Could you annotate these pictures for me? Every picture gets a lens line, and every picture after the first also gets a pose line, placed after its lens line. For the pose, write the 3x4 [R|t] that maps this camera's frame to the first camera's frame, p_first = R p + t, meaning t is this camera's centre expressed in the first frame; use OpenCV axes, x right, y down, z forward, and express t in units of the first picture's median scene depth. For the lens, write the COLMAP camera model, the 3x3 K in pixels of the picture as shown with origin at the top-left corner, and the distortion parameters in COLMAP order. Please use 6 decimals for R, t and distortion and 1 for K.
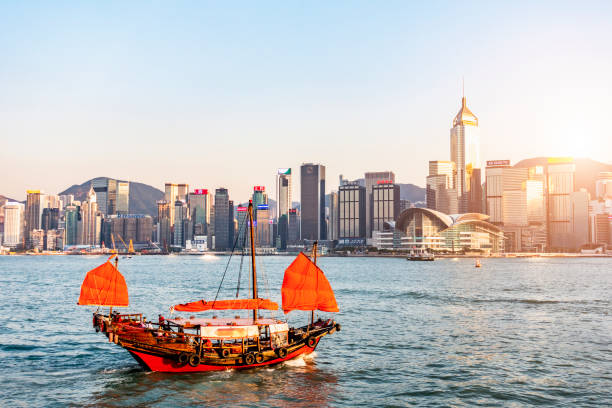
lens RADIAL K [[840.0, 0, 304.3], [0, 840.0, 203.0], [0, 0, 1]] dist [0.023137, 0.000000]
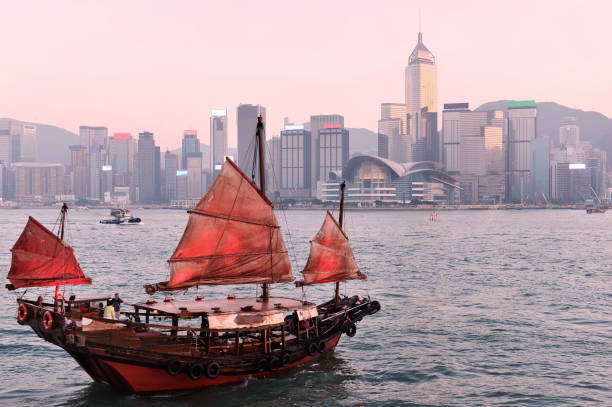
lens RADIAL K [[840.0, 0, 302.5], [0, 840.0, 202.4], [0, 0, 1]] dist [0.023137, 0.000000]
pose [[0.993045, -0.003714, 0.117678, -0.040665], [-0.002582, 0.998575, 0.053309, 0.008118], [-0.117708, -0.053242, 0.991620, 0.115430]]
